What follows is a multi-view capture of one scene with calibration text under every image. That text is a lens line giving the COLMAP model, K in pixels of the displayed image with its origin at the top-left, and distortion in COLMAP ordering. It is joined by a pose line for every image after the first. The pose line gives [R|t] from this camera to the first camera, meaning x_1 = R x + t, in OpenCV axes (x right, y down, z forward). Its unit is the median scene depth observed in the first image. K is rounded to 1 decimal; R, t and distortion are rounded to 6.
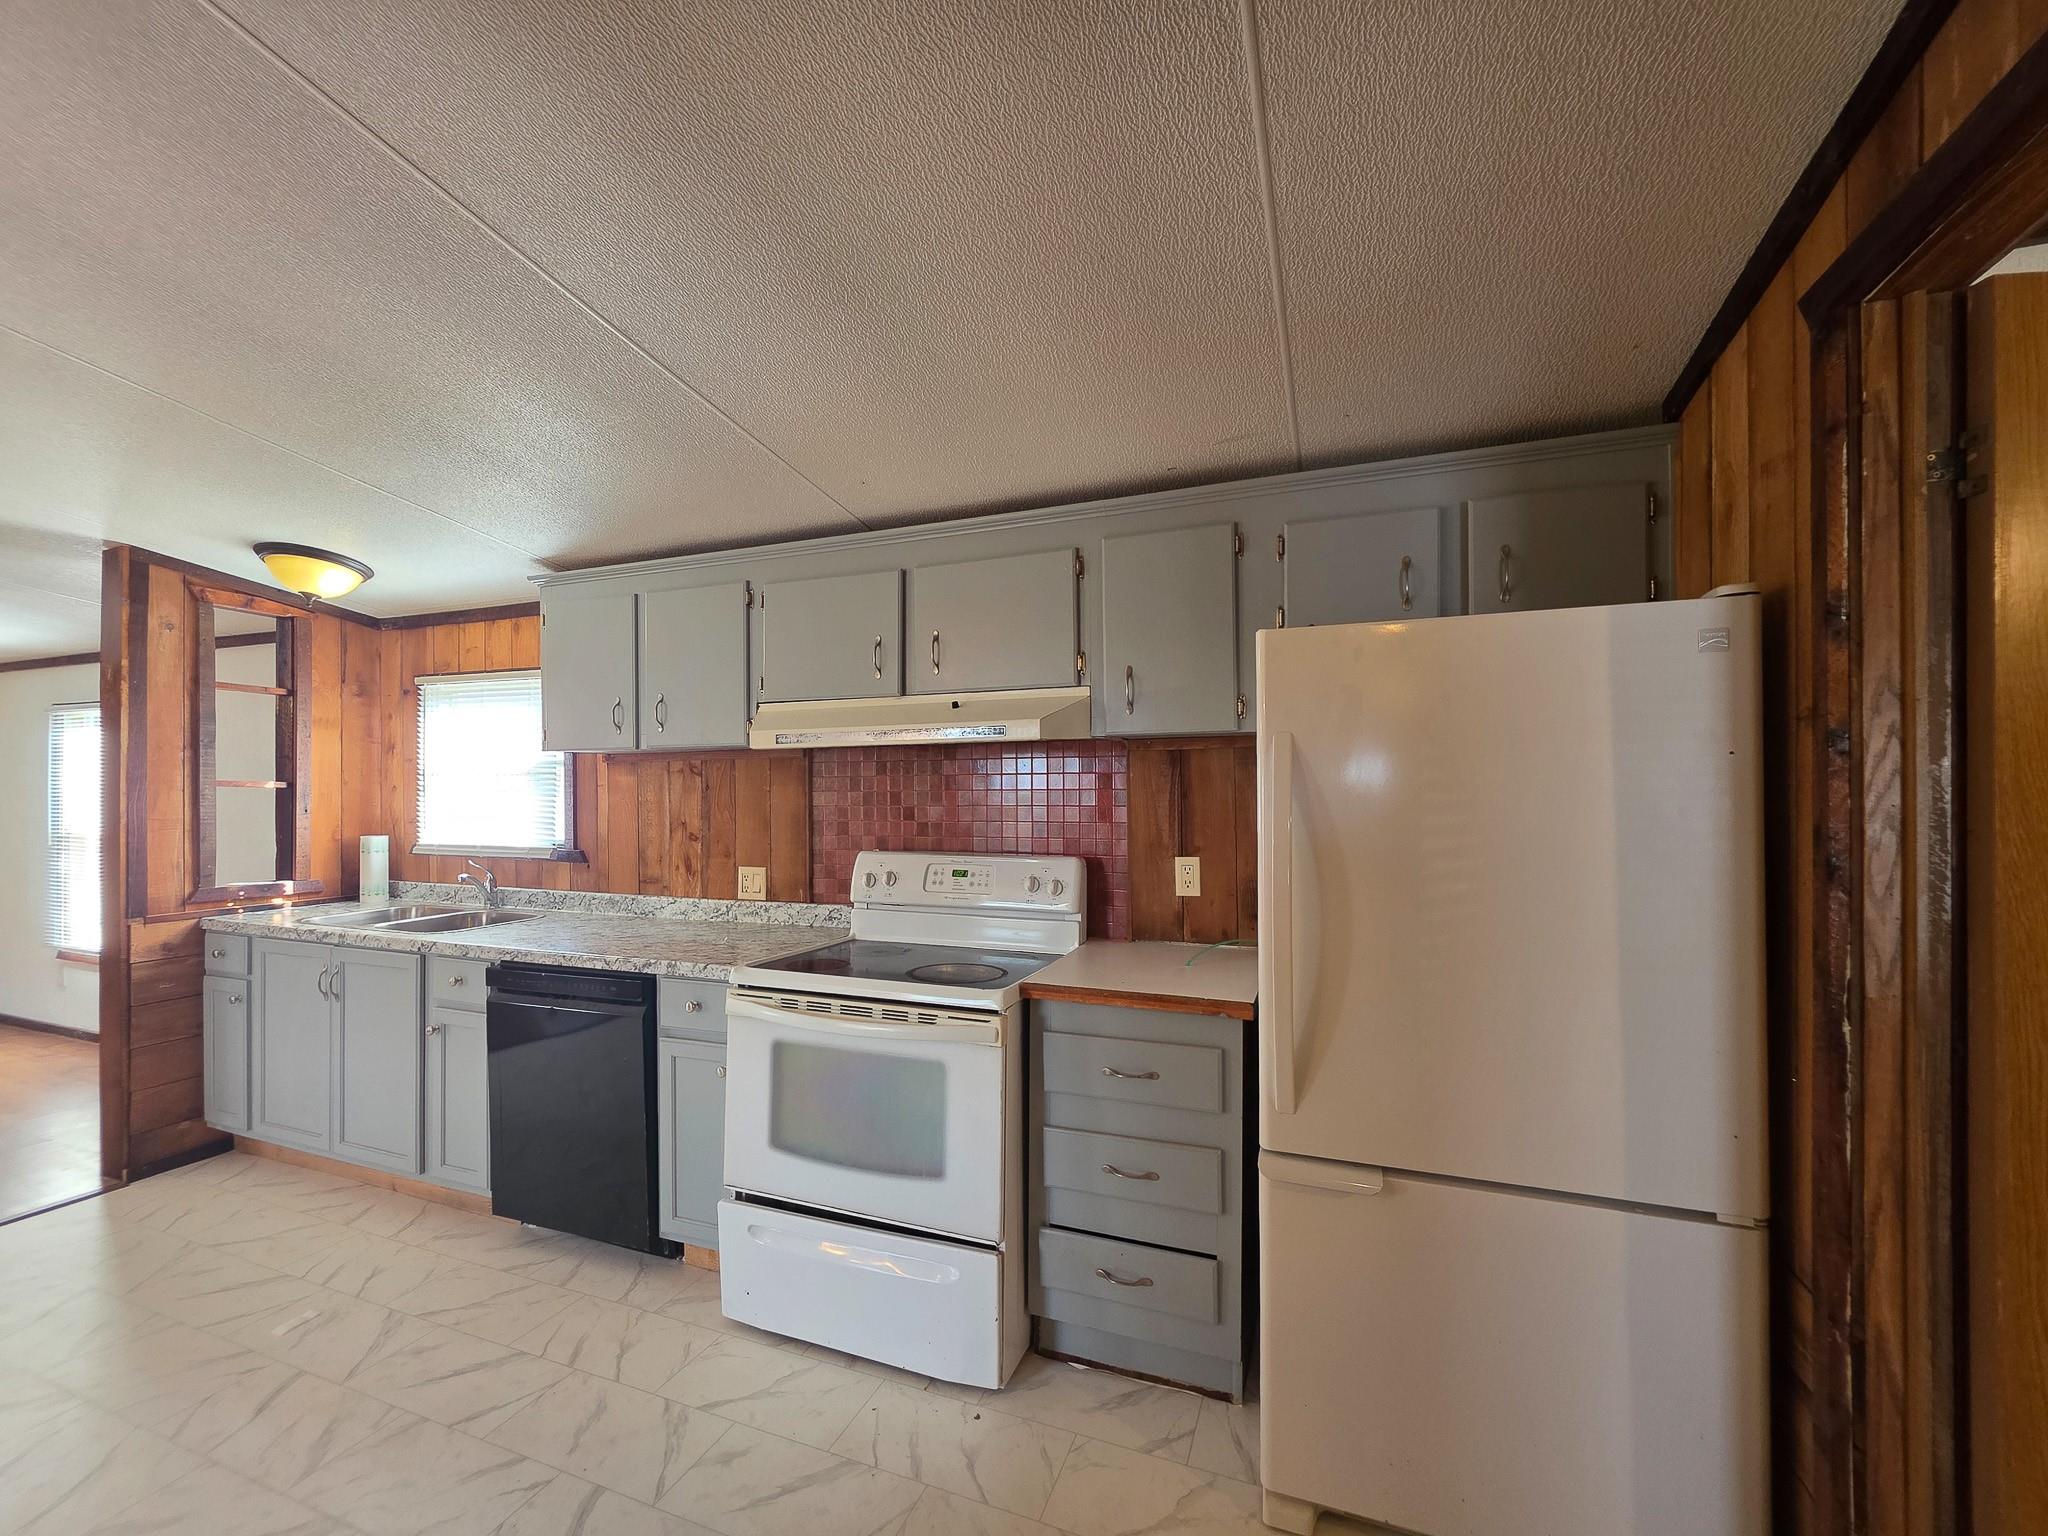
lens RADIAL K [[836.7, 0, 1047.6], [0, 836.7, 783.9], [0, 0, 1]] dist [0.002461, -0.002722]
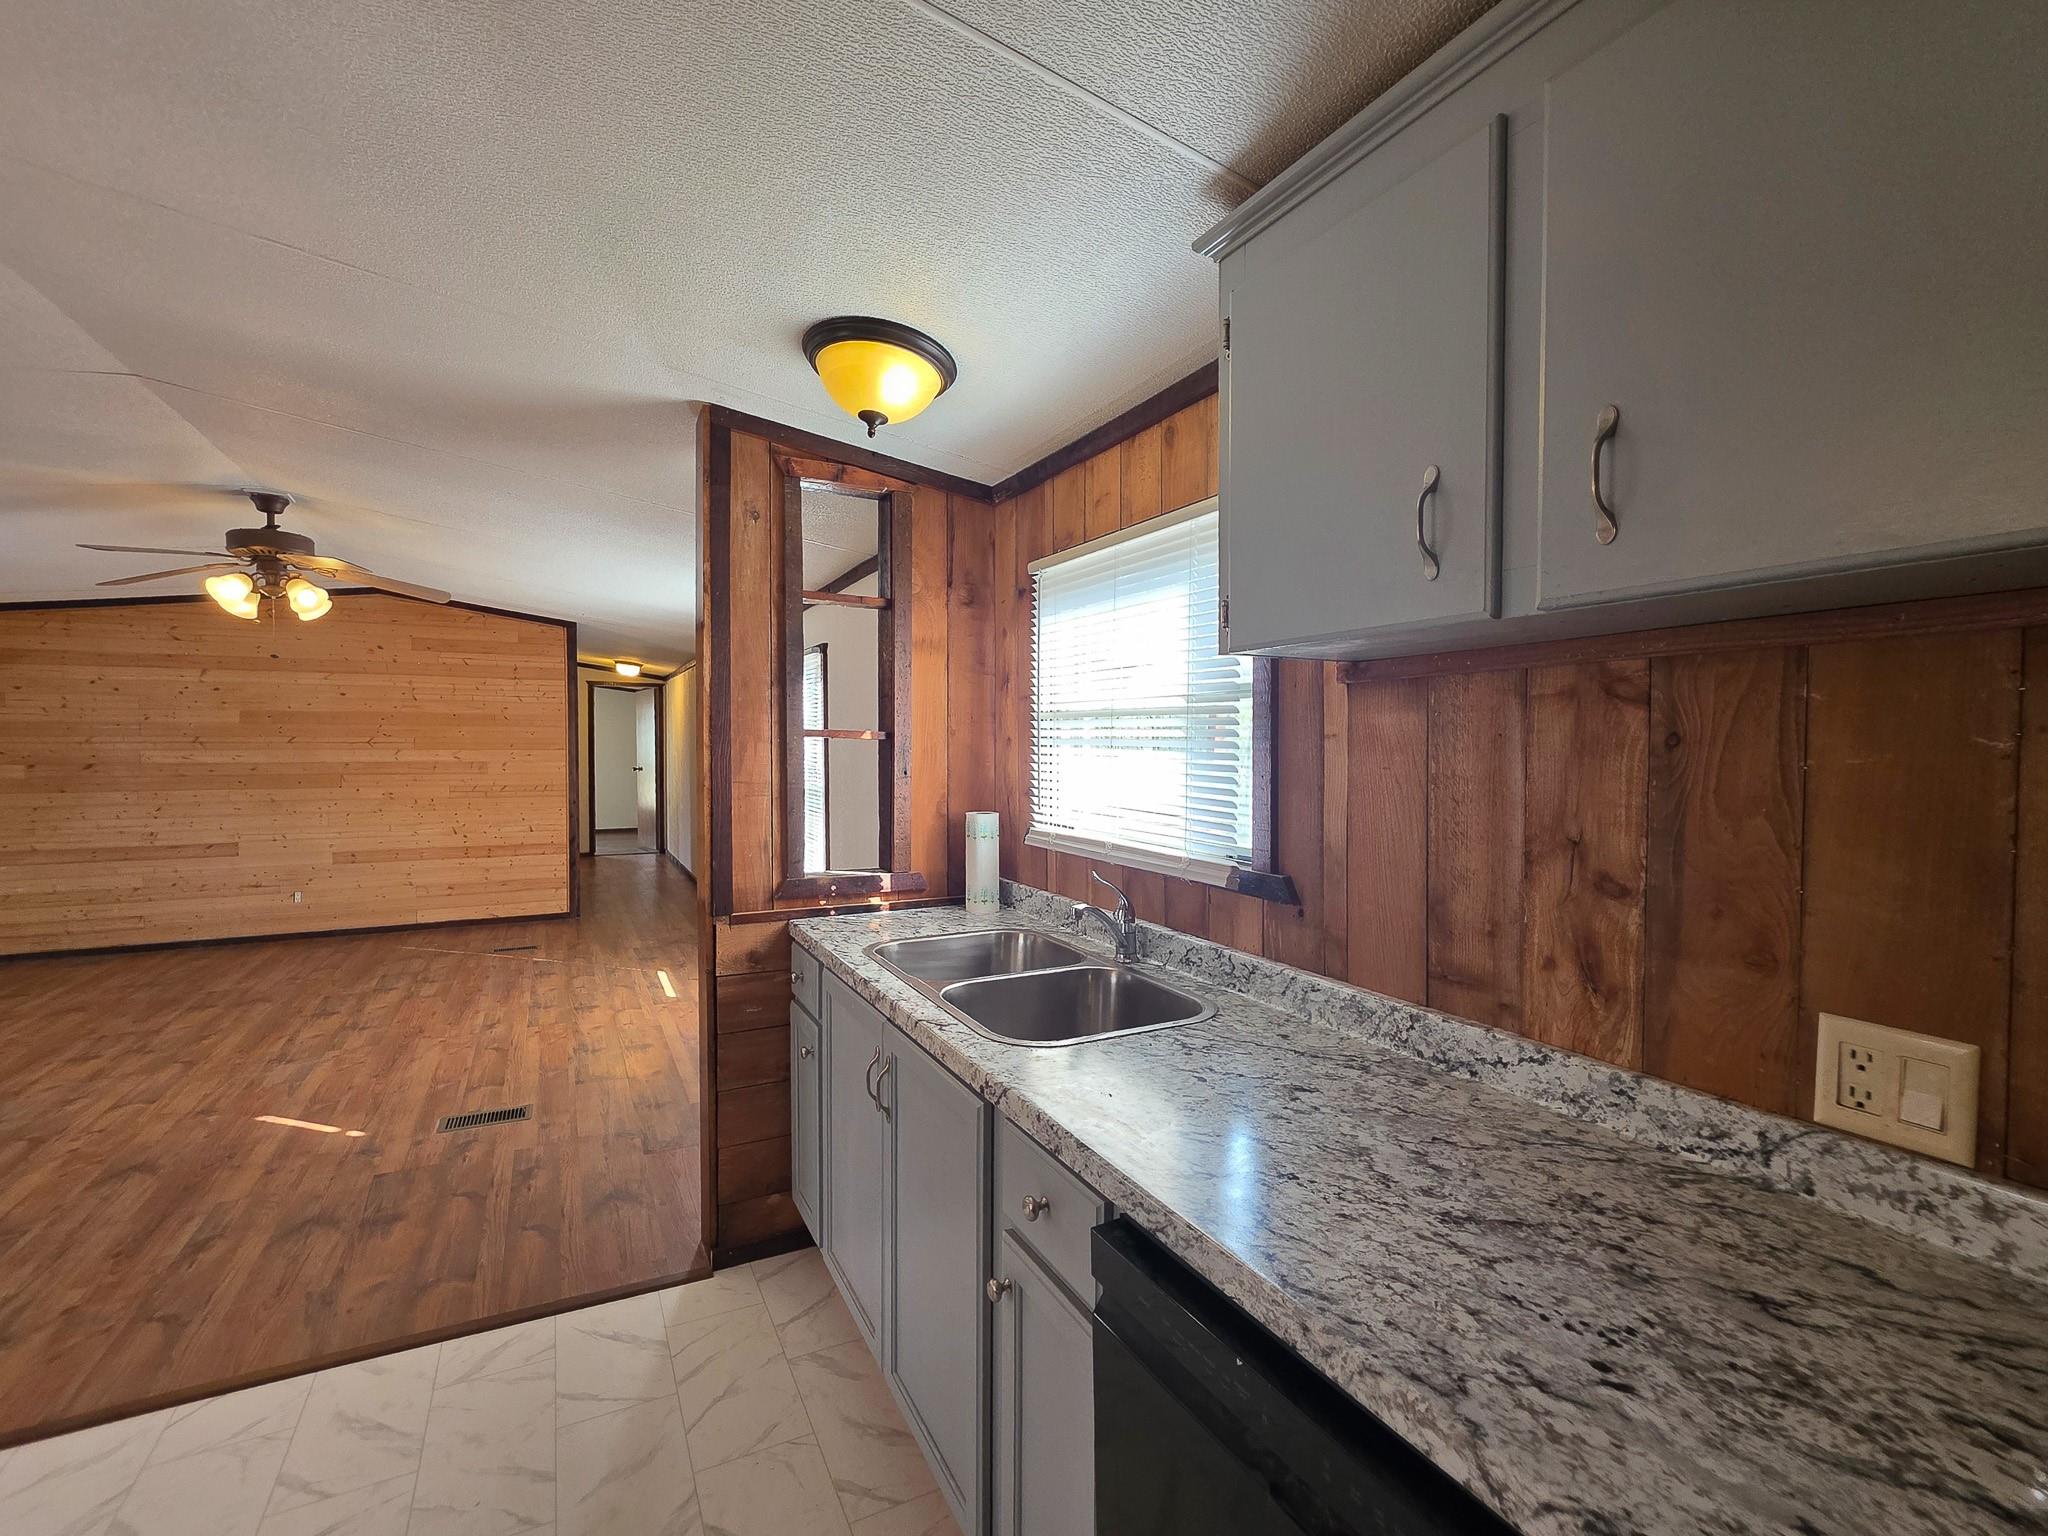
lens RADIAL K [[836.7, 0, 1003.9], [0, 836.7, 767.9], [0, 0, 1]] dist [0.002461, -0.002722]
pose [[0.727140, 0.024760, -0.686043, -0.367533], [-0.001898, 0.999418, 0.034058, 0.004214], [0.686487, -0.023463, 0.726764, 0.578038]]
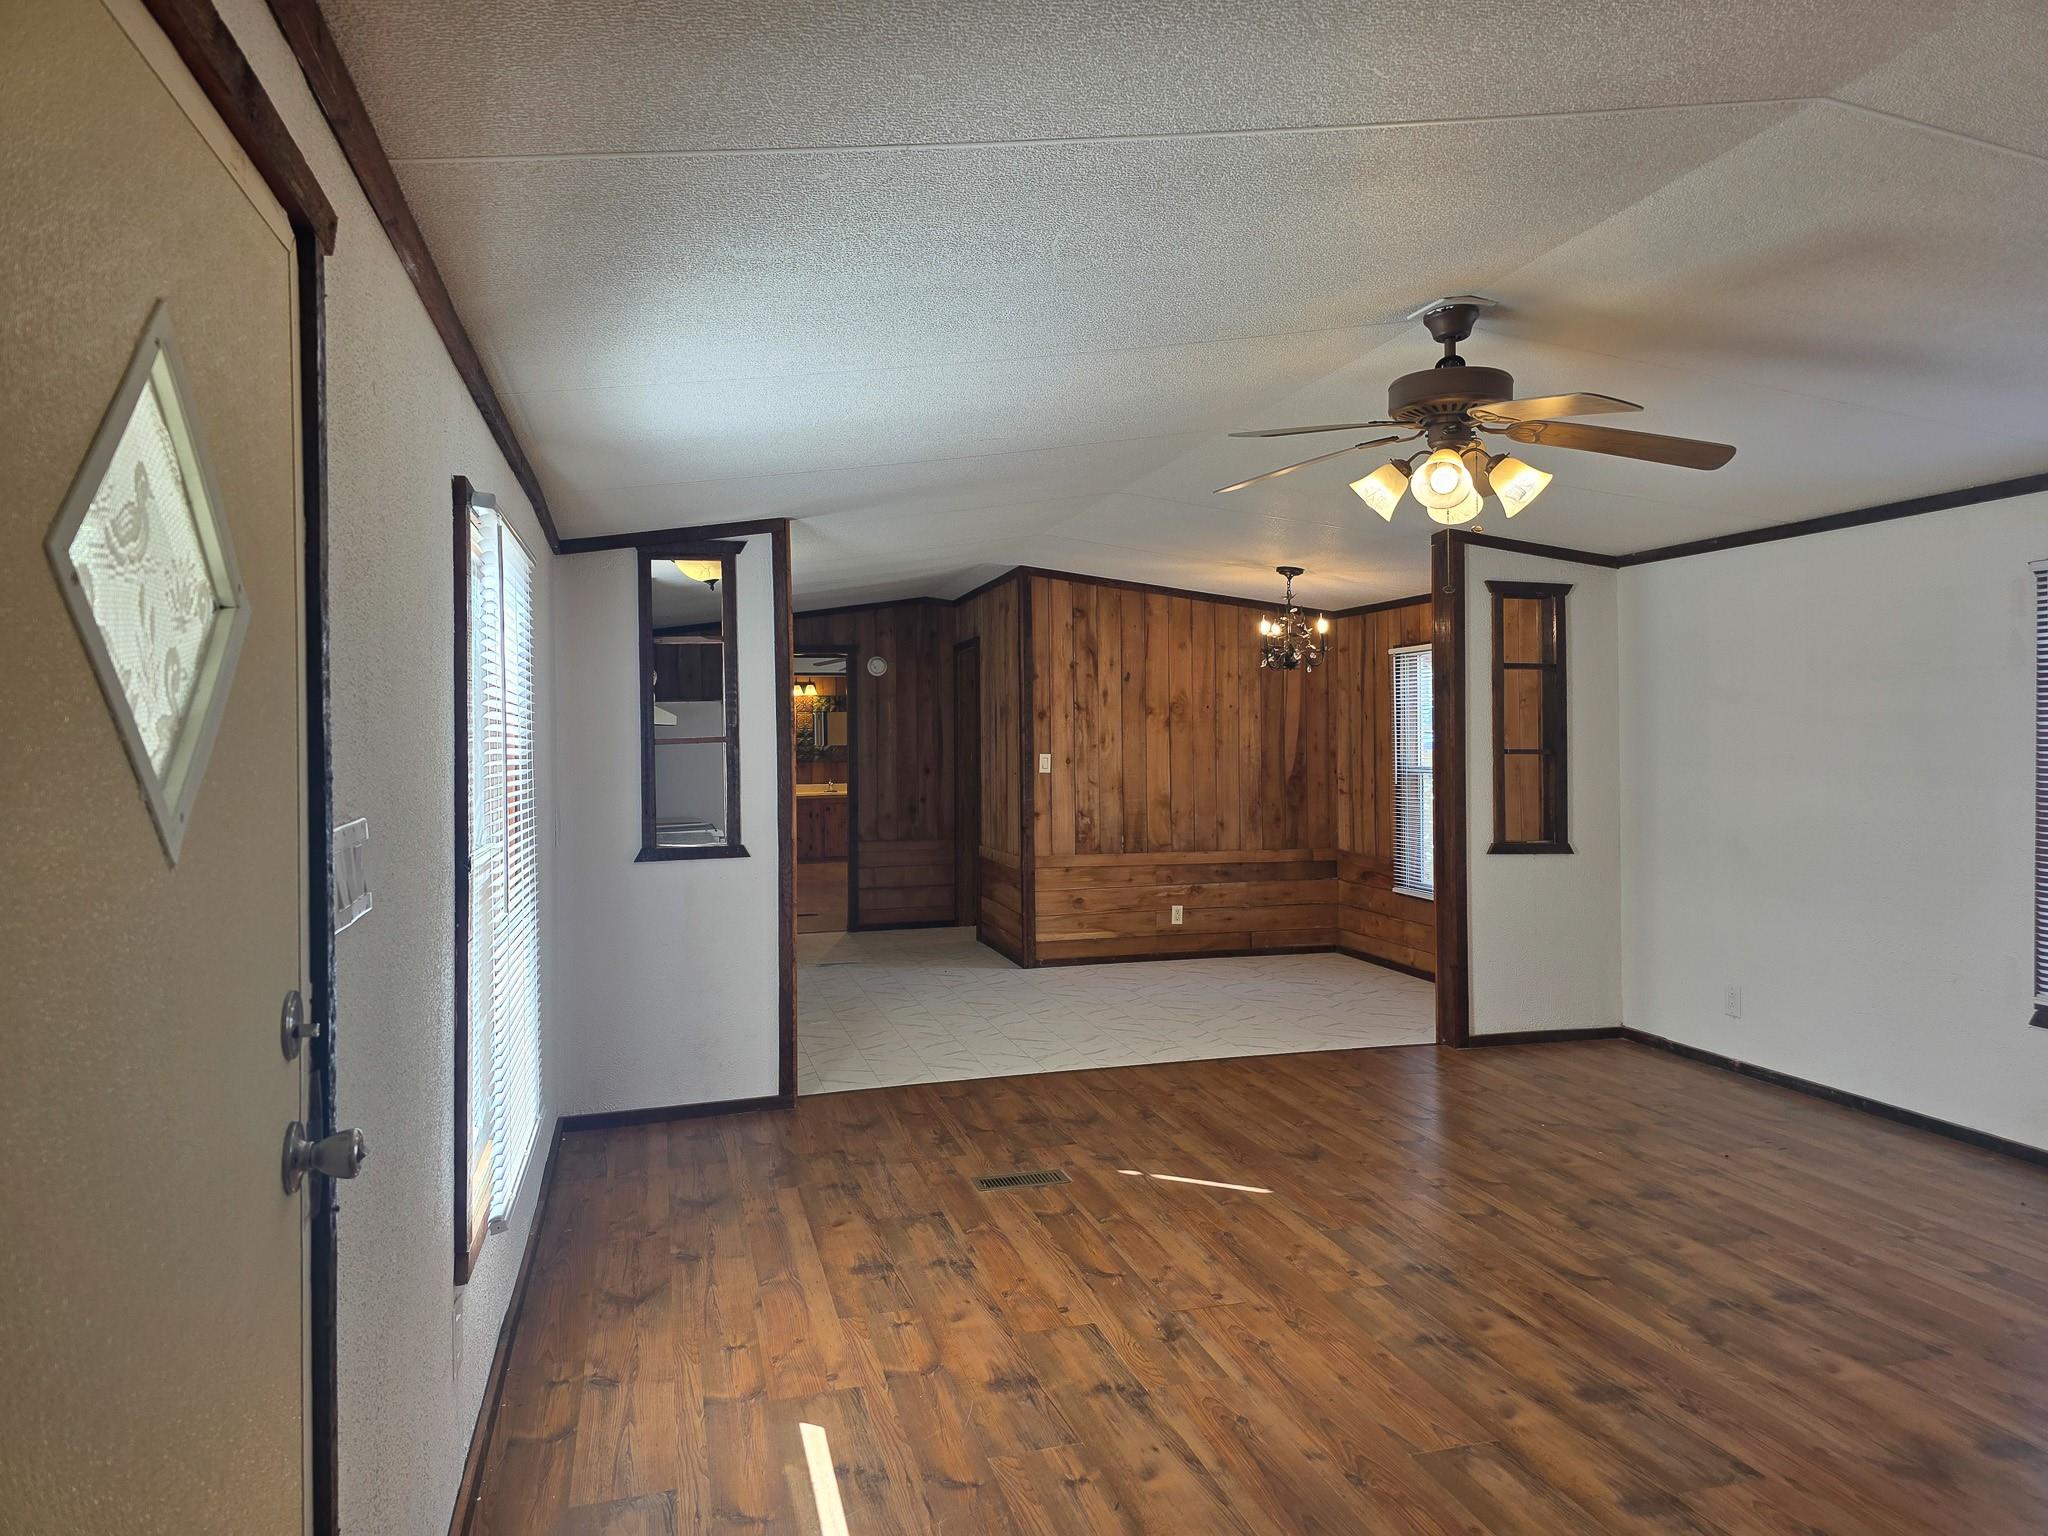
lens RADIAL K [[1382.7, 0, 1006.5], [0, 1382.7, 744.3], [0, 0, 1]] dist [0.059051, -0.066721]
pose [[-0.547600, 0.000283, 0.836740, -2.503423], [0.007898, 0.999957, 0.004831, 0.006352], [-0.836703, 0.009254, -0.547579, 1.575413]]
